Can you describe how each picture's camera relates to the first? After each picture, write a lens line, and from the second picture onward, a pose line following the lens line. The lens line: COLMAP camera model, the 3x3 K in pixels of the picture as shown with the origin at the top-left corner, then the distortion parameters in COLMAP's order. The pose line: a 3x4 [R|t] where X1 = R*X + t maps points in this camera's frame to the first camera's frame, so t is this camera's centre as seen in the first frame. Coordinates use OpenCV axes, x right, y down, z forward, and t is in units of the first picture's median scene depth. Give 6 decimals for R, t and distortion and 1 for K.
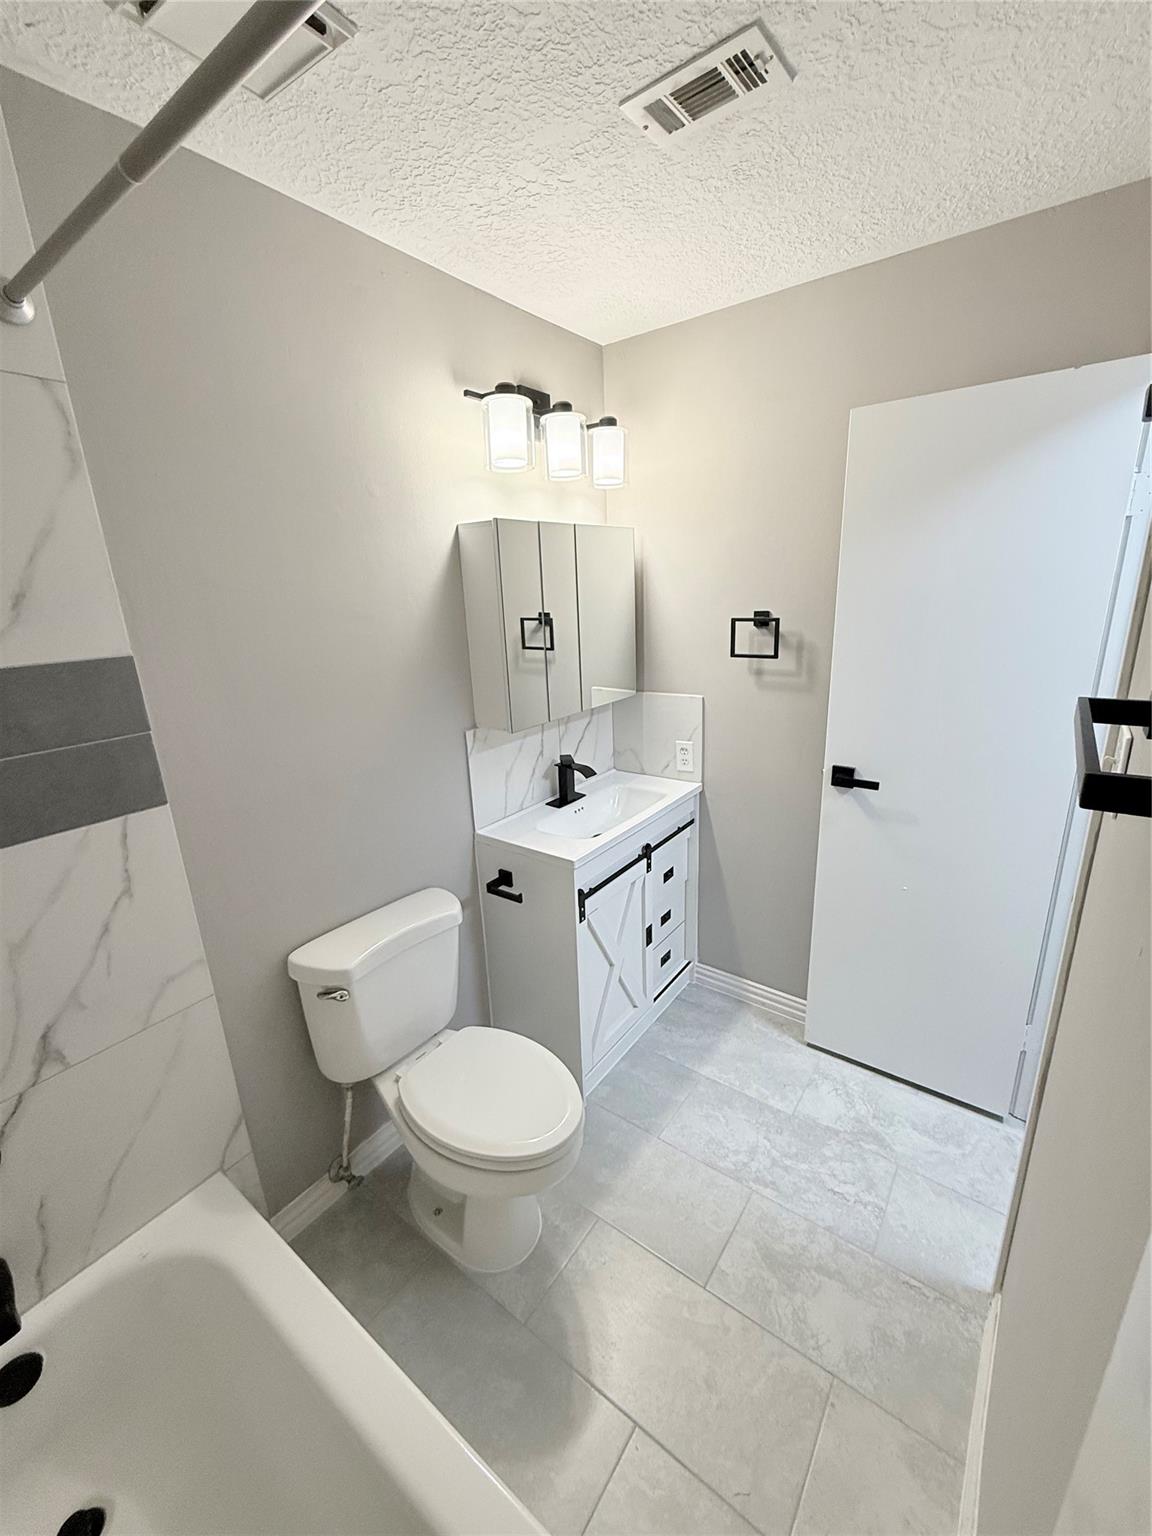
lens RADIAL K [[622.9, 0, 577.2], [0, 622.9, 774.9], [0, 0, 1]] dist [-0.001218, -0.001138]
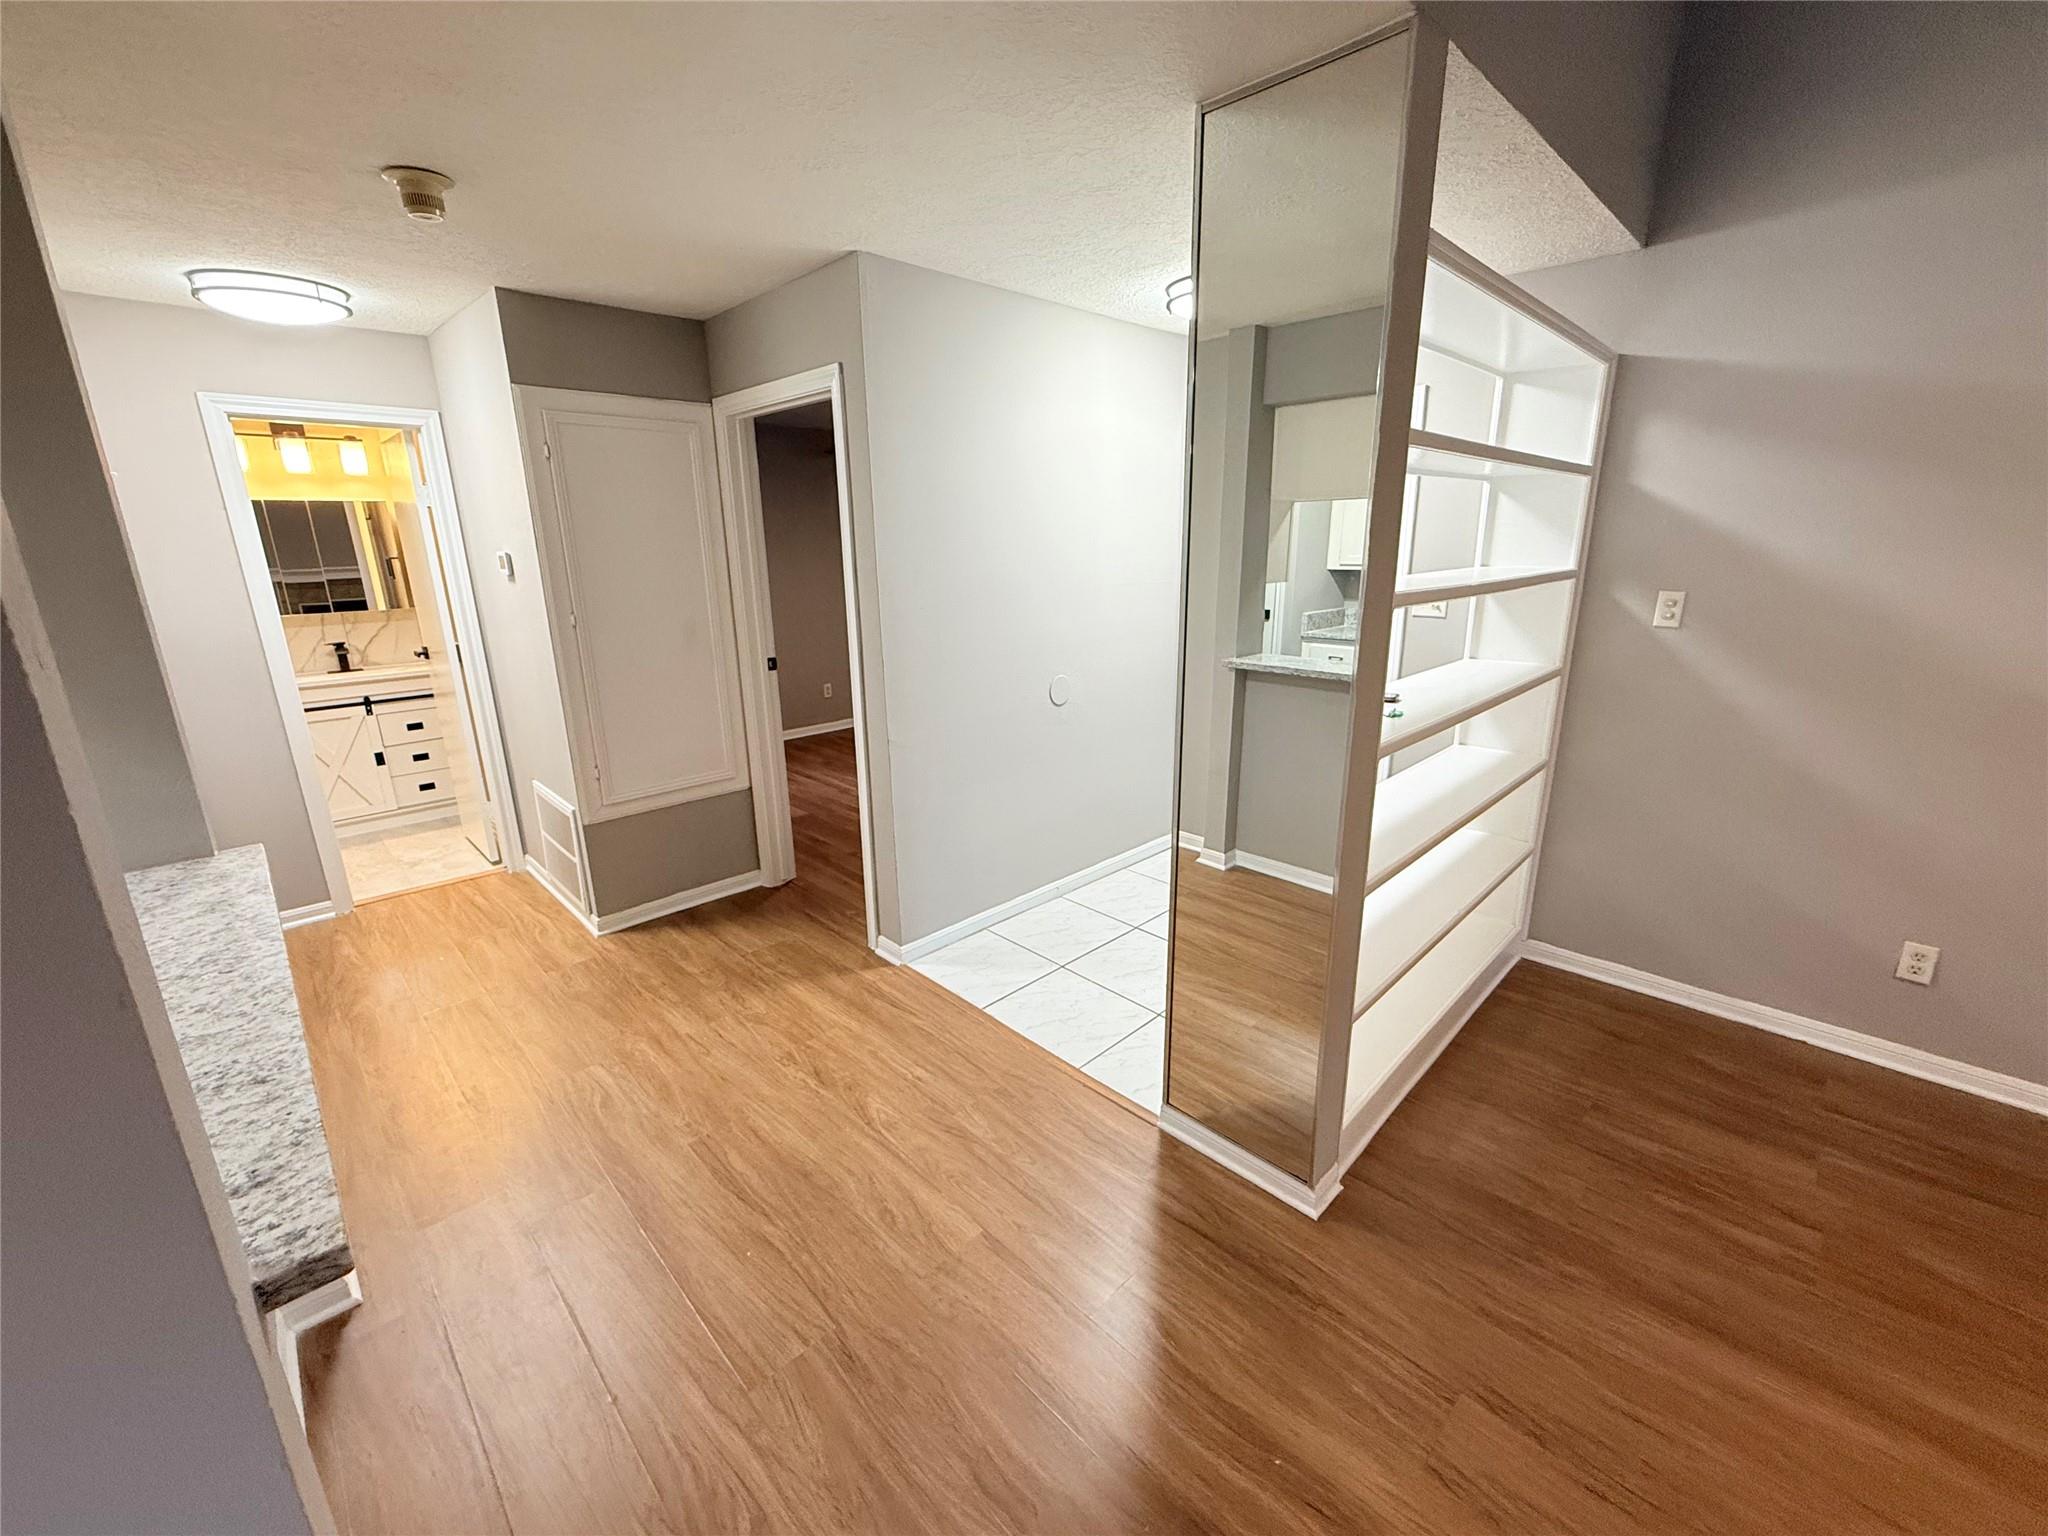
lens RADIAL K [[830.5, 0, 982.6], [0, 830.5, 767.4], [0, 0, 1]] dist [-0.001218, -0.001138]
pose [[0.986290, 0.070342, -0.149279, 2.007597], [-0.072629, 0.997310, -0.009917, 0.197820], [0.148179, 0.020623, 0.988745, -0.876891]]
